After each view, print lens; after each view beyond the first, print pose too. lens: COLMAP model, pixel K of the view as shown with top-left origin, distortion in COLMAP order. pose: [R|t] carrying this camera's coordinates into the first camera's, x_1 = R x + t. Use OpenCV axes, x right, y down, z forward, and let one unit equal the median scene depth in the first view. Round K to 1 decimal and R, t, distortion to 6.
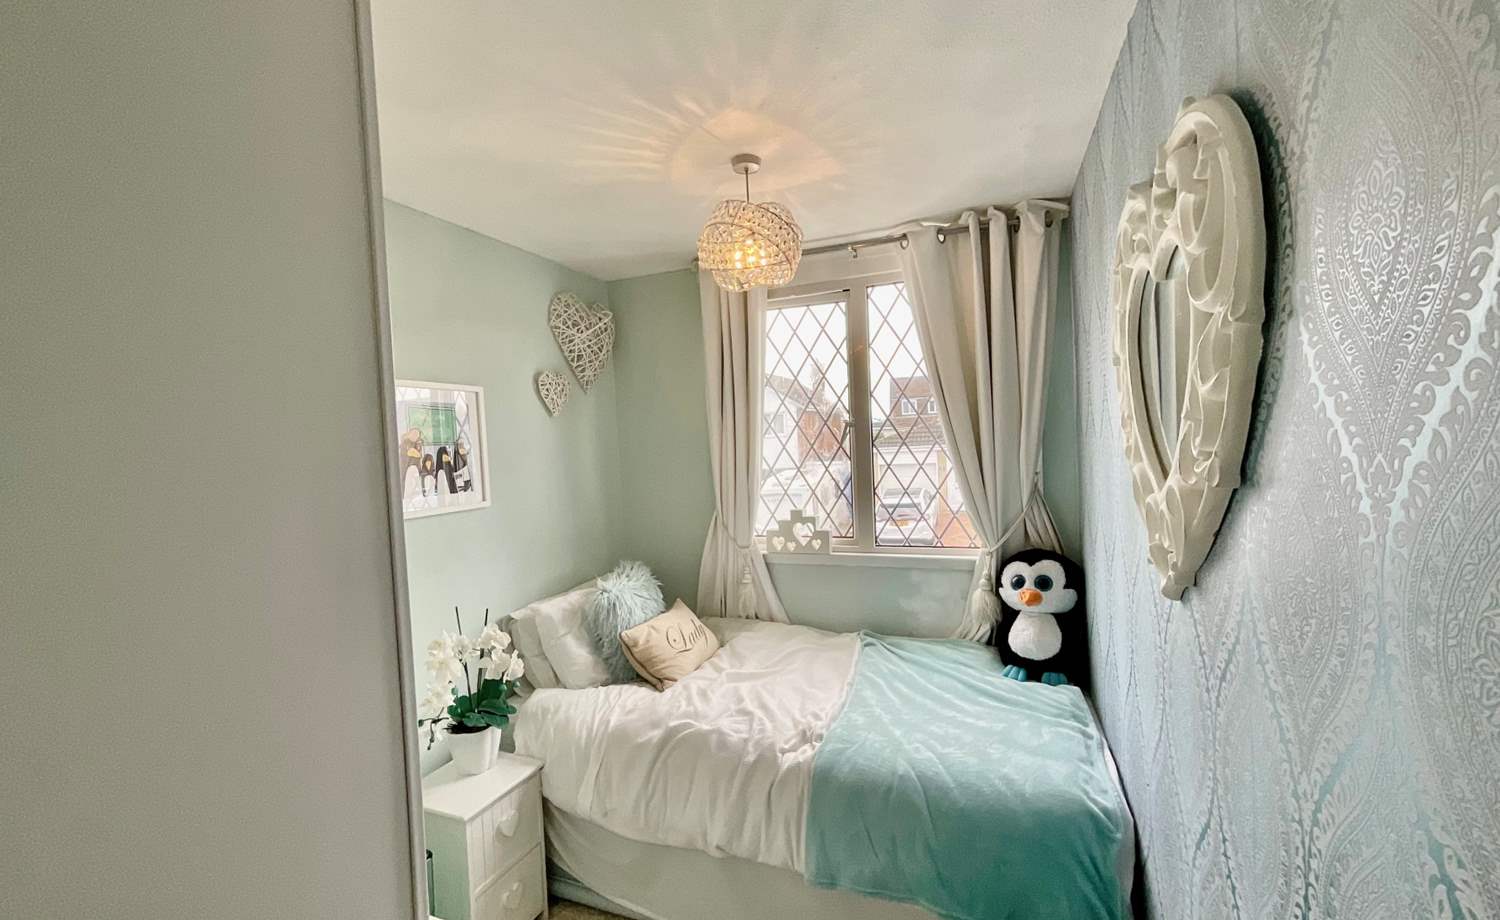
lens RADIAL K [[608.9, 0, 752.3], [0, 608.9, 462.7], [0, 0, 1]] dist [-0.002023, 0.000031]
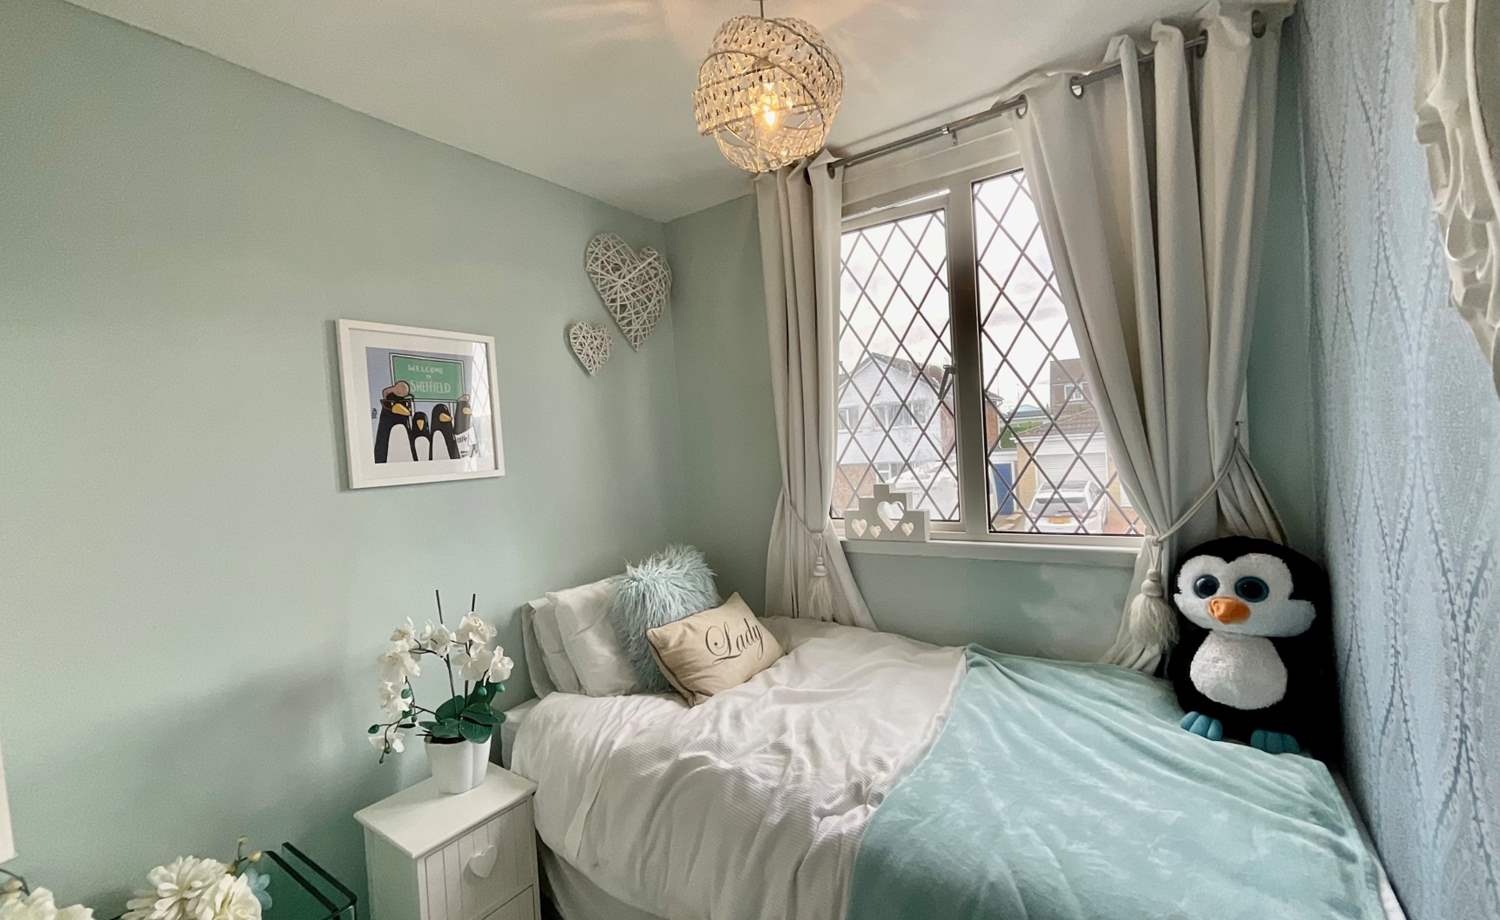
lens RADIAL K [[616.9, 0, 750.0], [0, 616.9, 462.7], [0, 0, 1]] dist [-0.012697, 0.011388]
pose [[0.973289, -0.009132, -0.229401, 0.108328], [0.010539, 0.999932, 0.004907, 0.053369], [0.229341, -0.007193, 0.973320, 0.236579]]
